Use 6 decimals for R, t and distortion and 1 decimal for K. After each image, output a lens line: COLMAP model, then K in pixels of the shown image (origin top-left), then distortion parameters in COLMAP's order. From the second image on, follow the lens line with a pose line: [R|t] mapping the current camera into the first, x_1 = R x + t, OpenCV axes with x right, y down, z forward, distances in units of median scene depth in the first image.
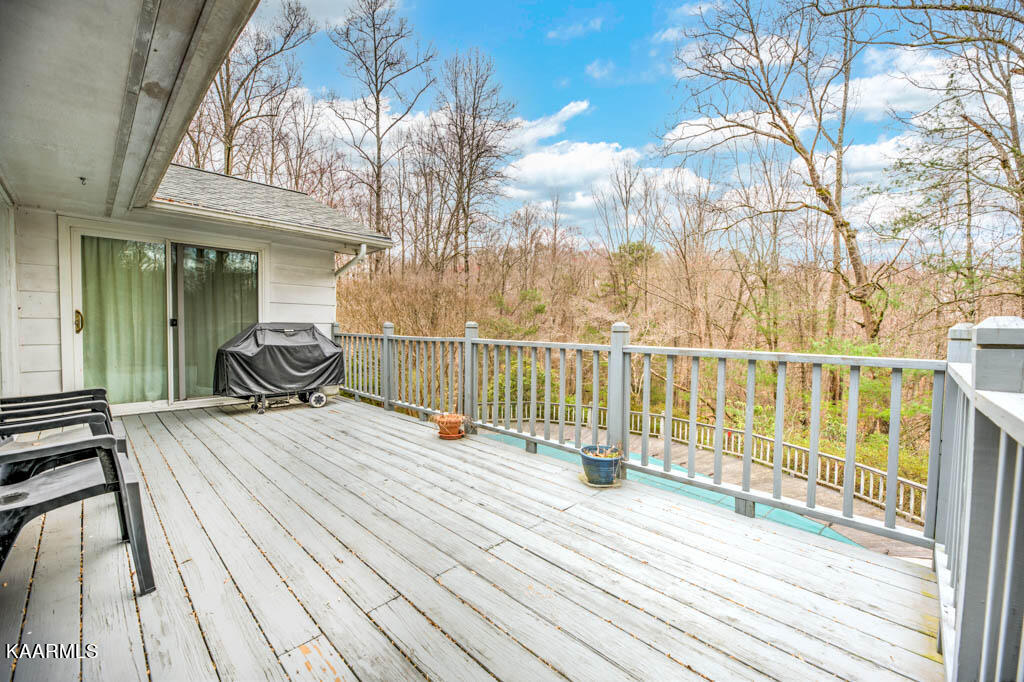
lens RADIAL K [[419.5, 0, 512.0], [0, 419.5, 341.0], [0, 0, 1]] dist [-0.012609, -0.000183]
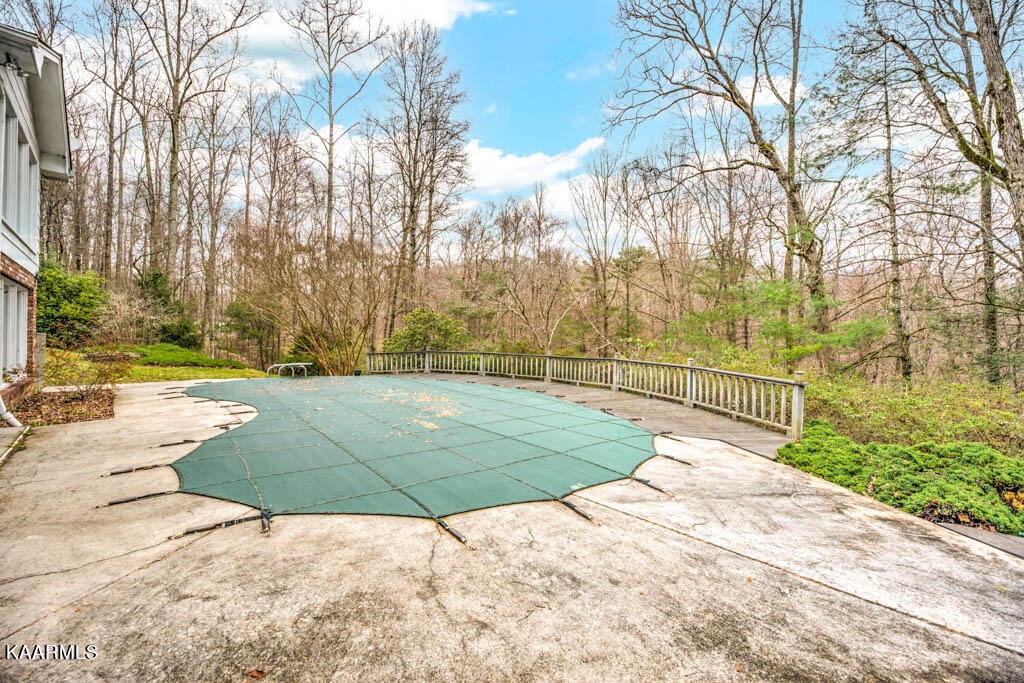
lens RADIAL K [[421.4, 0, 512.0], [0, 421.4, 341.5], [0, 0, 1]] dist [-0.010476, 0.000092]
pose [[0.999672, 0.000810, -0.025613, 0.187679], [-0.001594, 0.999530, -0.030602, 0.111320], [0.025576, 0.030633, 0.999203, 0.042251]]
